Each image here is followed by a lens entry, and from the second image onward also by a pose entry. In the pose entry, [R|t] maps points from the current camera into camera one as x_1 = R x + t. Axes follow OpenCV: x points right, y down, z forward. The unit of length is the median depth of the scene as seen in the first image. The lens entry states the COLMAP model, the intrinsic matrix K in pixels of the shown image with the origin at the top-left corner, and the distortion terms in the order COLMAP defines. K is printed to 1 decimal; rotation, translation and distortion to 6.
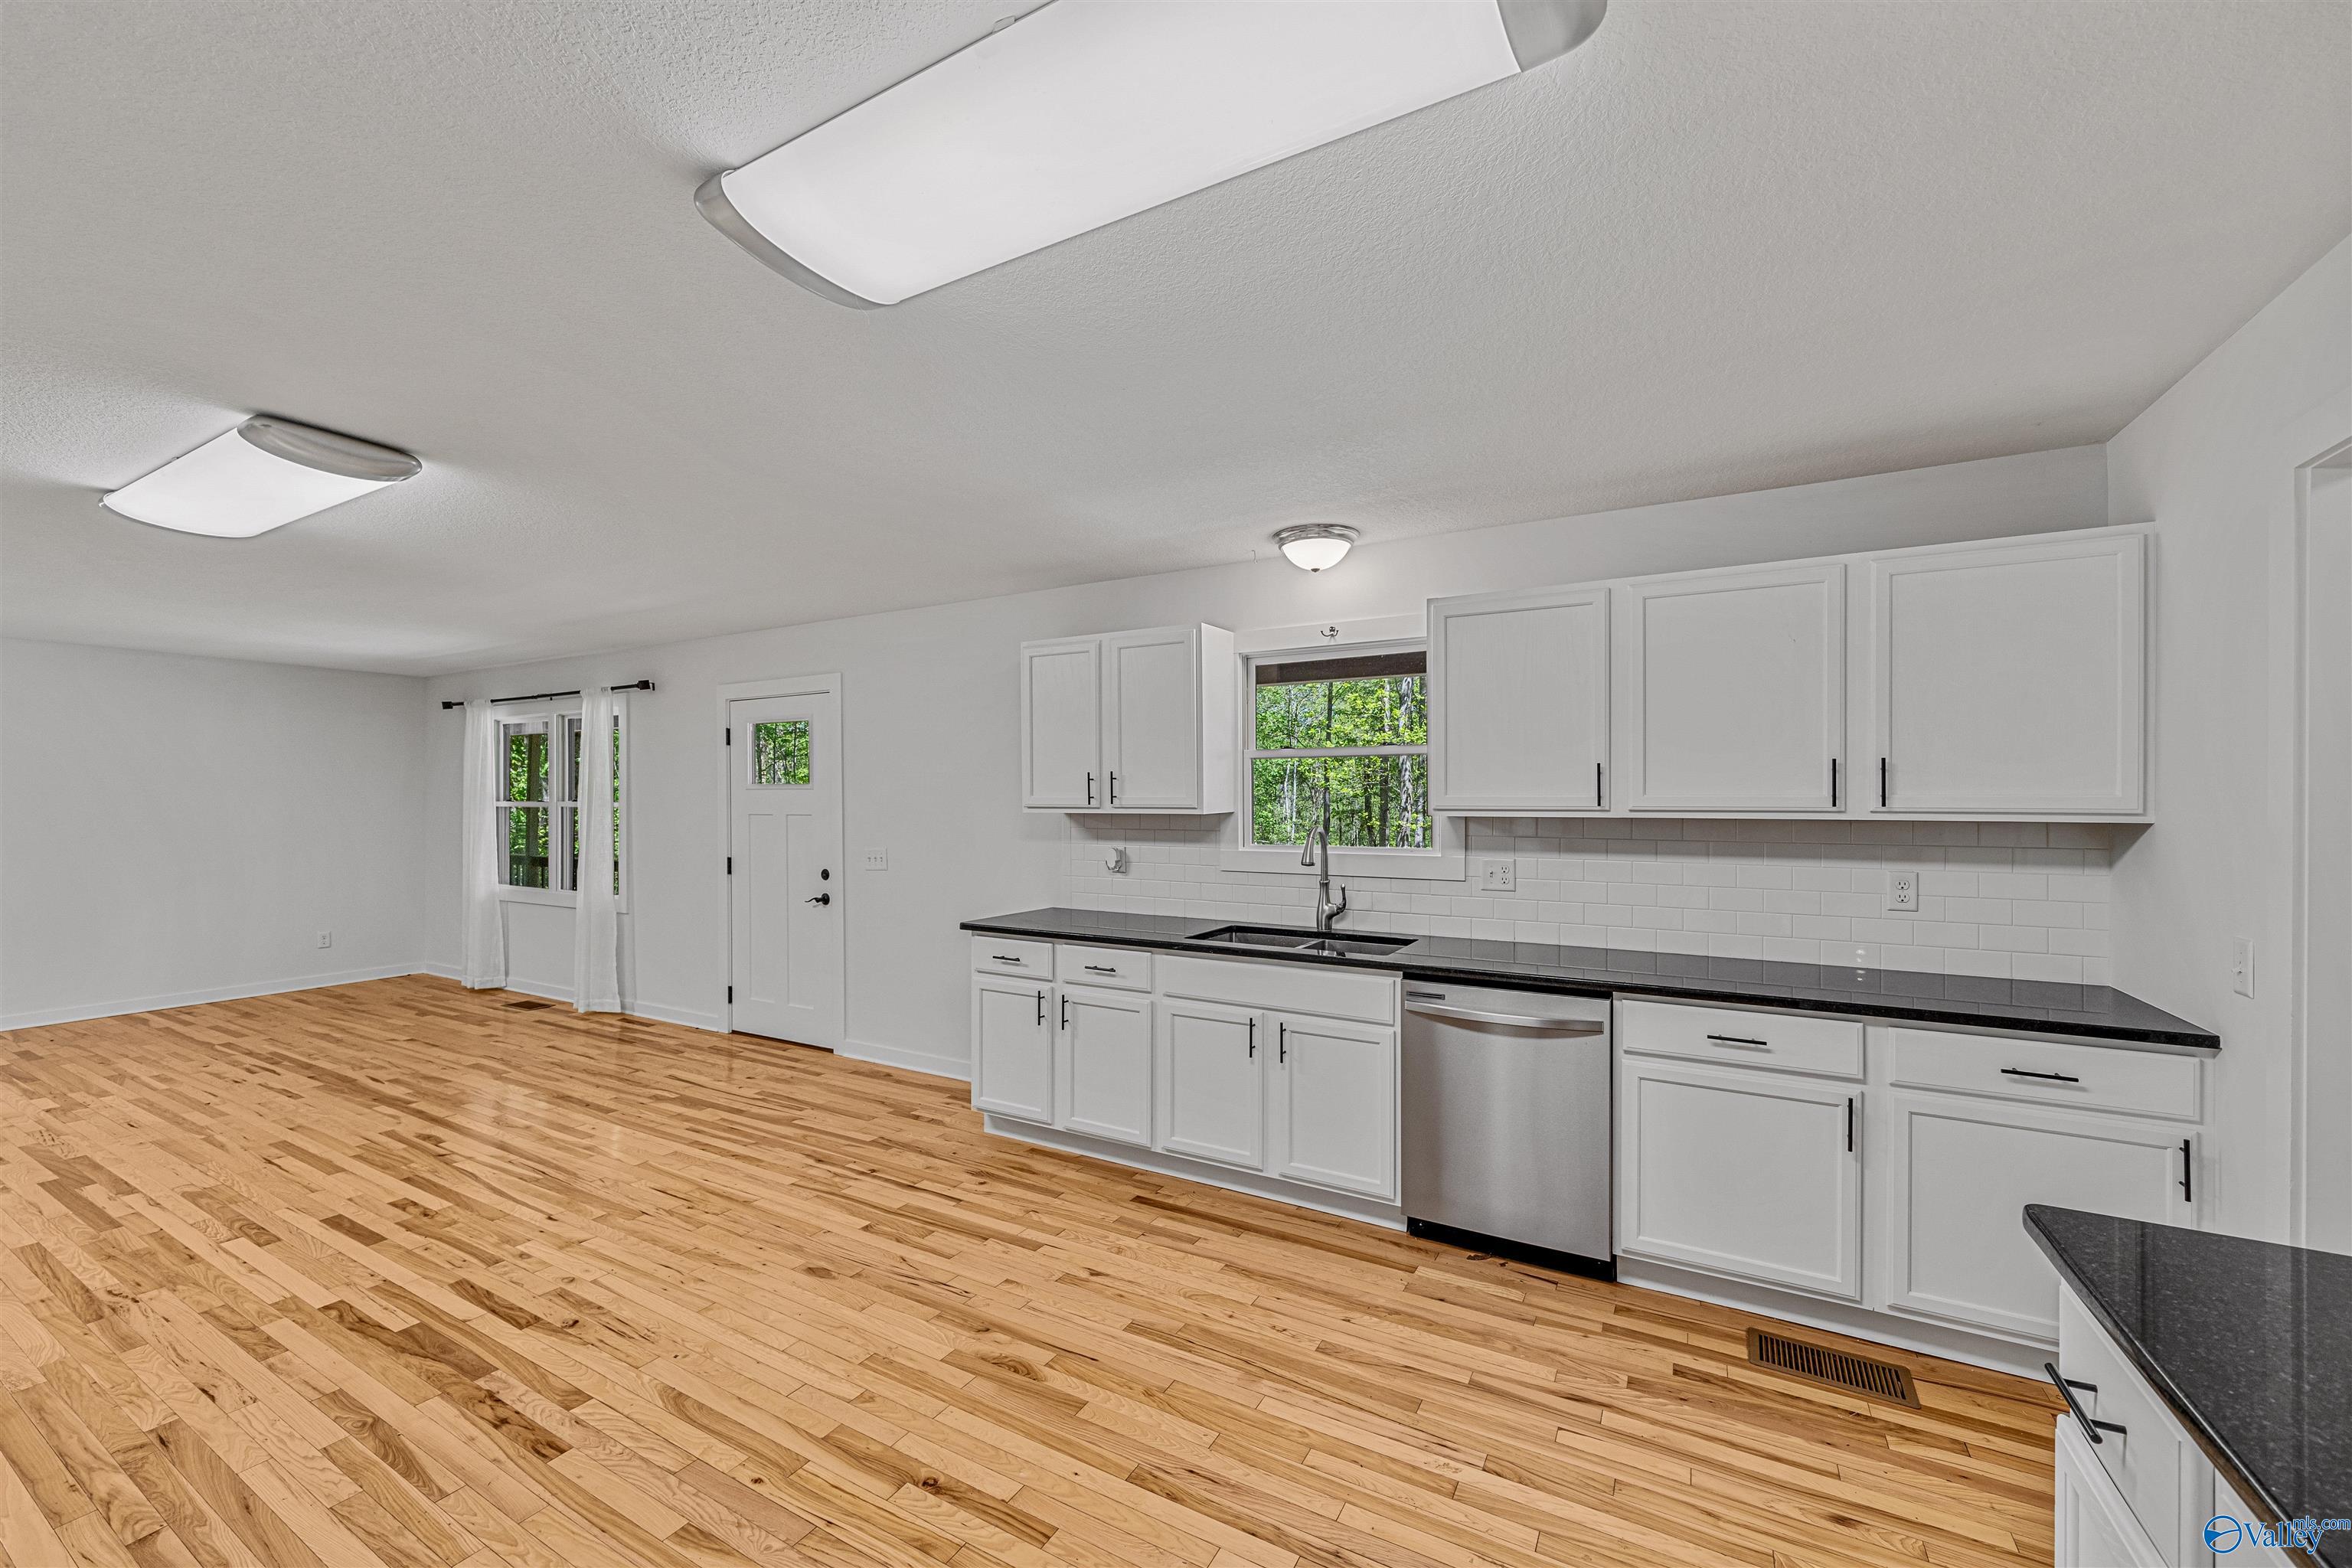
lens RADIAL K [[929.9, 0, 1165.8], [0, 929.9, 800.9], [0, 0, 1]] dist [-0.005070, 0.001220]
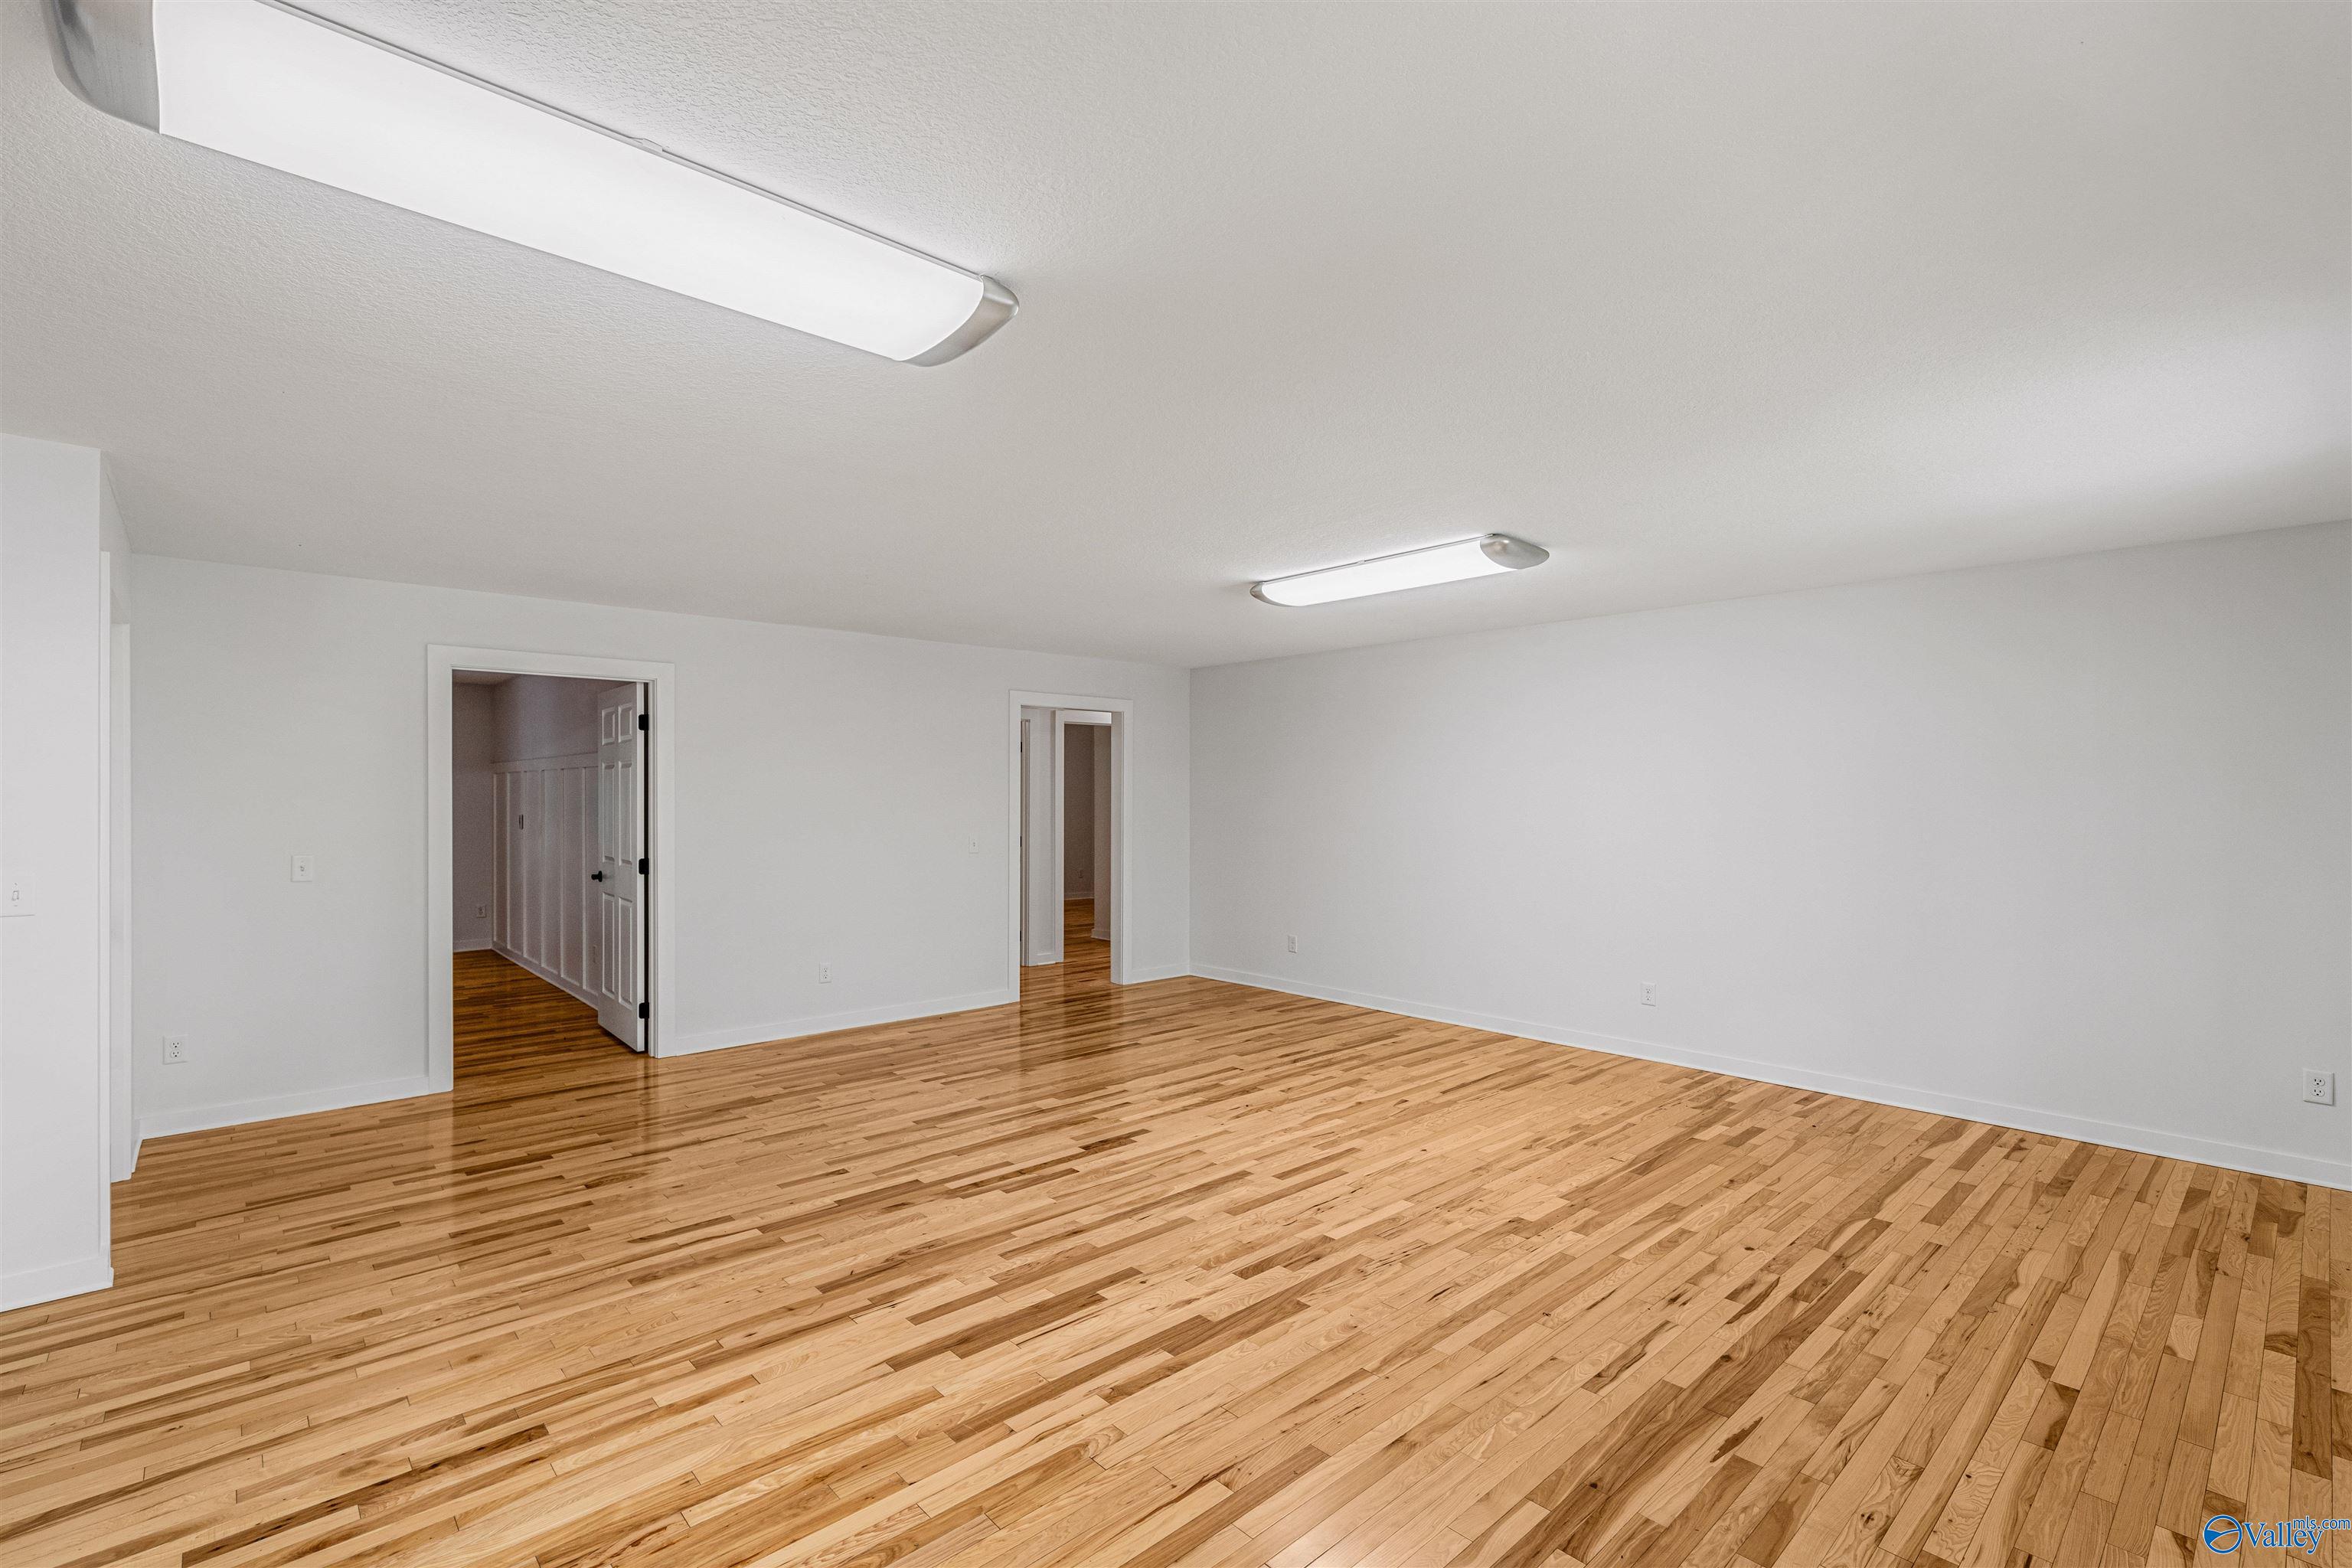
lens RADIAL K [[1050.7, 0, 1168.8], [0, 1050.7, 787.1], [0, 0, 1]] dist [0.000459, 0.000864]
pose [[-0.308020, -0.006387, -0.951358, -0.437016], [-0.002823, 0.999979, -0.005799, -0.003878], [0.951376, 0.000900, -0.308032, 1.315794]]
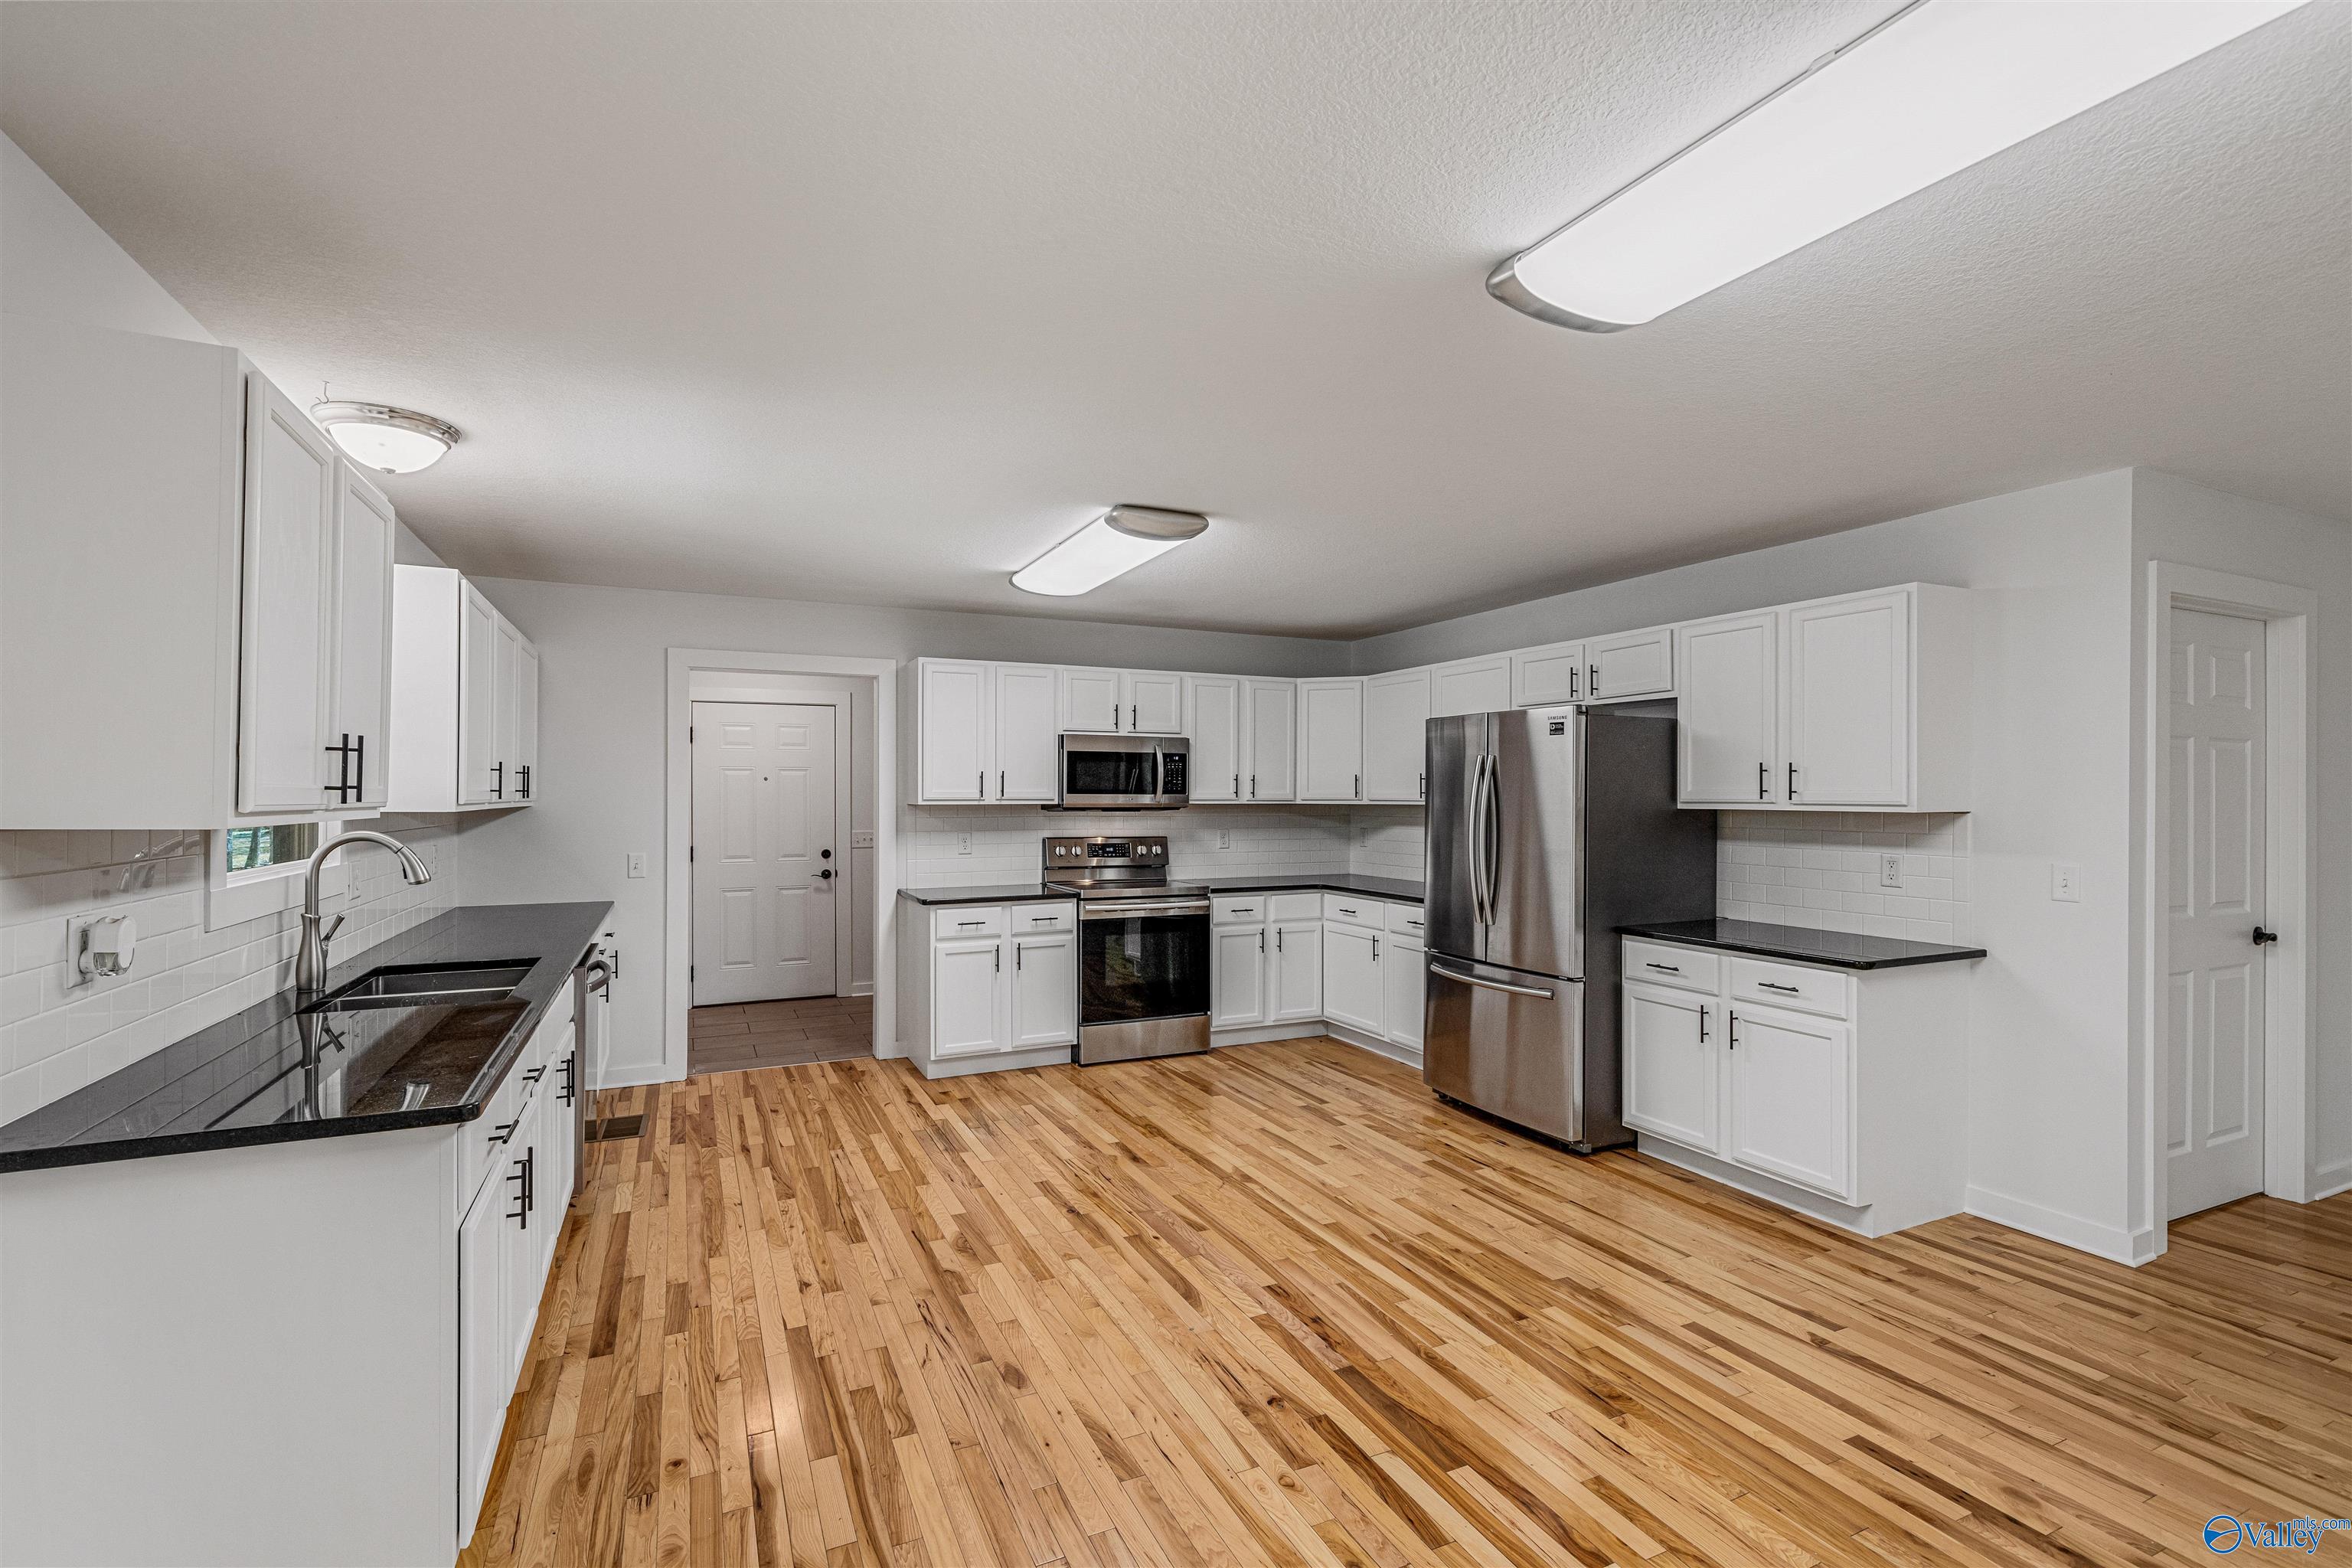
lens RADIAL K [[1050.7, 0, 1165.9], [0, 1050.7, 786.0], [0, 0, 1]] dist [0.000459, 0.000864]
pose [[-0.816374, 0.003282, 0.577514, -0.878021], [0.000200, 0.999985, -0.005400, -0.003342], [-0.577523, -0.004292, -0.816363, 1.451084]]
